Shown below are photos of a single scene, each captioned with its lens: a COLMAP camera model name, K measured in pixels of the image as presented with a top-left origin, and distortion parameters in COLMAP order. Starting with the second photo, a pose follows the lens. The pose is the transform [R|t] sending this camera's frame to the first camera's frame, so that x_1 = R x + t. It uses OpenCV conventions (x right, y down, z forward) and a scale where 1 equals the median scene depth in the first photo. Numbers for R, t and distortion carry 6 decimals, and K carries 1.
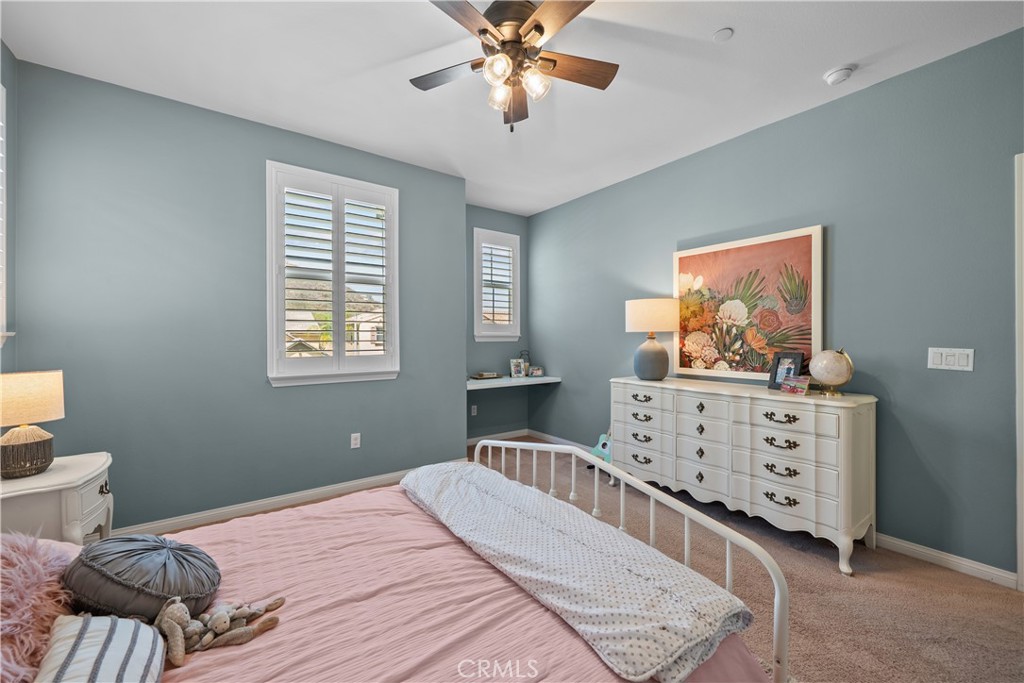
lens RADIAL K [[393.0, 0, 500.1], [0, 393.0, 342.1], [0, 0, 1]] dist [0.000952, 0.000117]
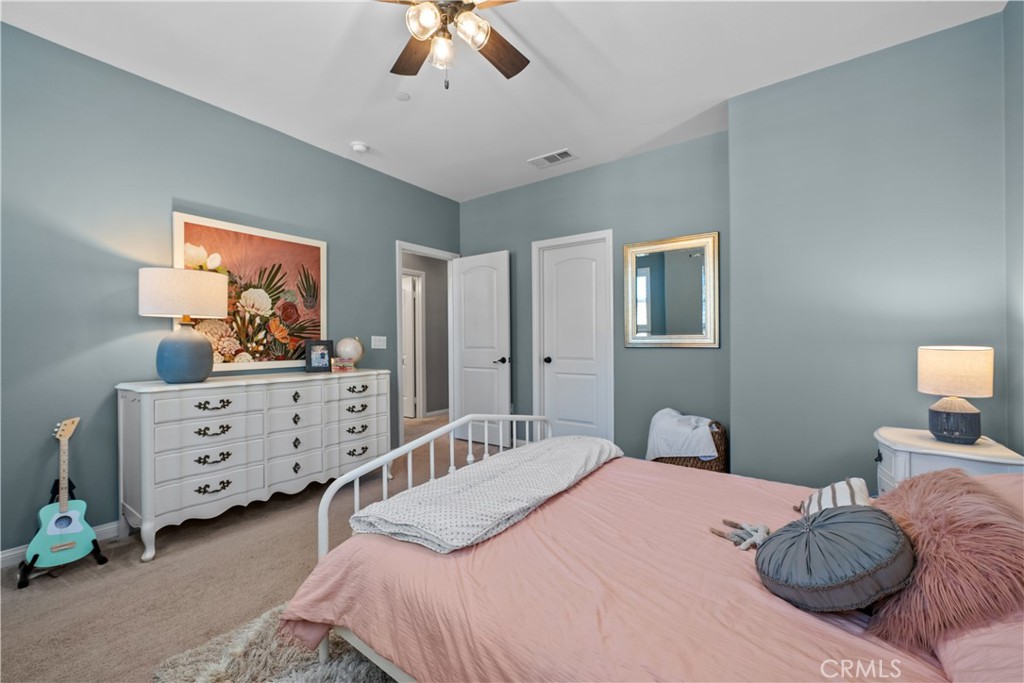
lens RADIAL K [[423.8, 0, 512.0], [0, 423.8, 341.5], [0, 0, 1]] dist [0.000560, -0.000007]
pose [[-0.326796, -0.001857, 0.945093, -0.619263], [0.011479, 0.999917, 0.005934, 0.024732], [-0.945025, 0.012788, -0.326747, 0.766292]]
